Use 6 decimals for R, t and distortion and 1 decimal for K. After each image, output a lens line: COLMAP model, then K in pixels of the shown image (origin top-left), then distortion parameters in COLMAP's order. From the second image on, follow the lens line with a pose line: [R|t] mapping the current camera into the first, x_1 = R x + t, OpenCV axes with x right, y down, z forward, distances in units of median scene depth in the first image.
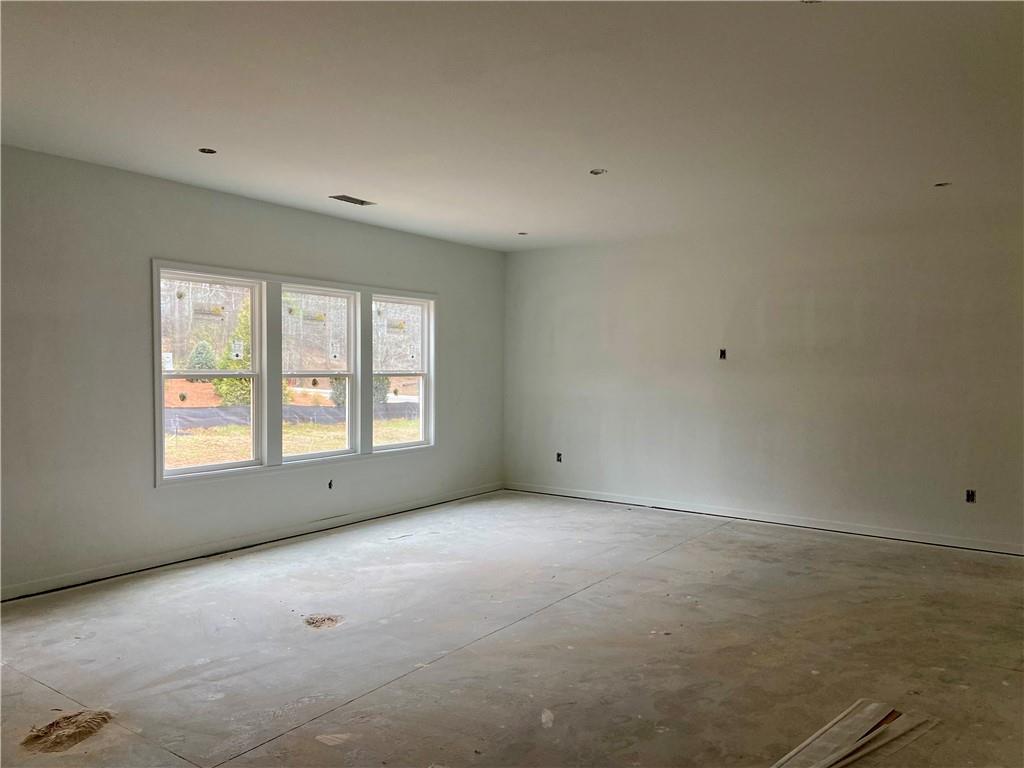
lens RADIAL K [[759.4, 0, 512.0], [0, 759.4, 384.0], [0, 0, 1]] dist [0.083262, -0.106805]
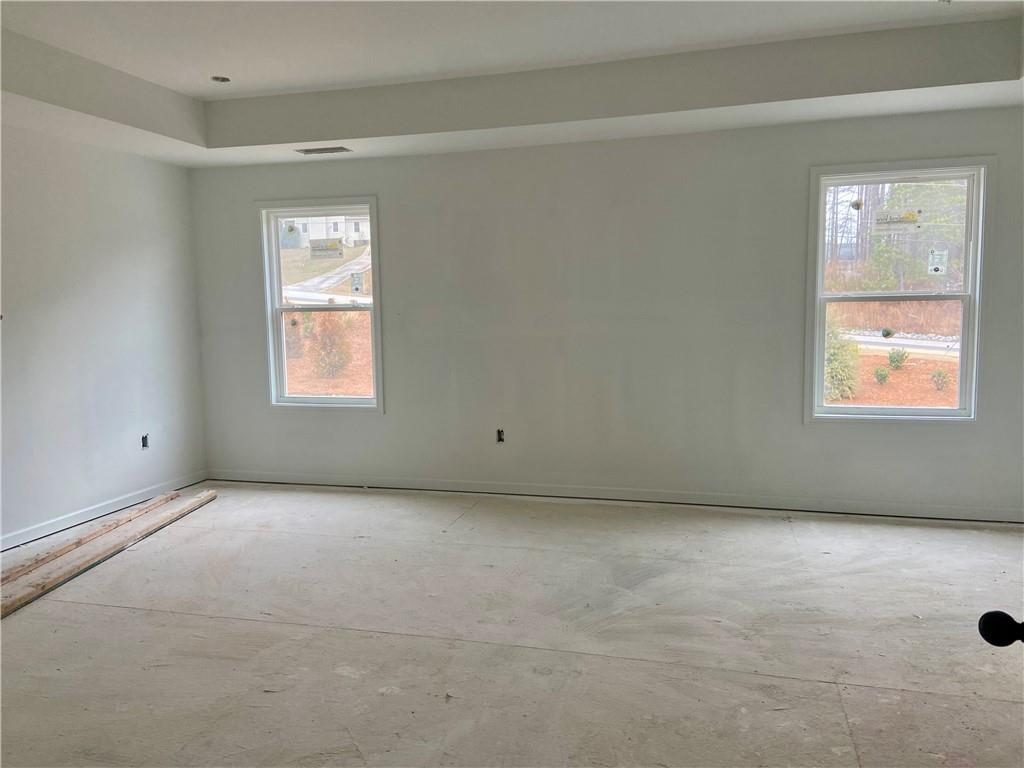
lens RADIAL K [[759.4, 0, 512.0], [0, 759.4, 384.0], [0, 0, 1]] dist [0.083262, -0.106805]
pose [[0.332262, 0.093499, -0.938541, 0.337032], [0.006545, 0.994822, 0.101423, -0.008480], [0.943164, -0.039841, 0.329930, 0.466677]]
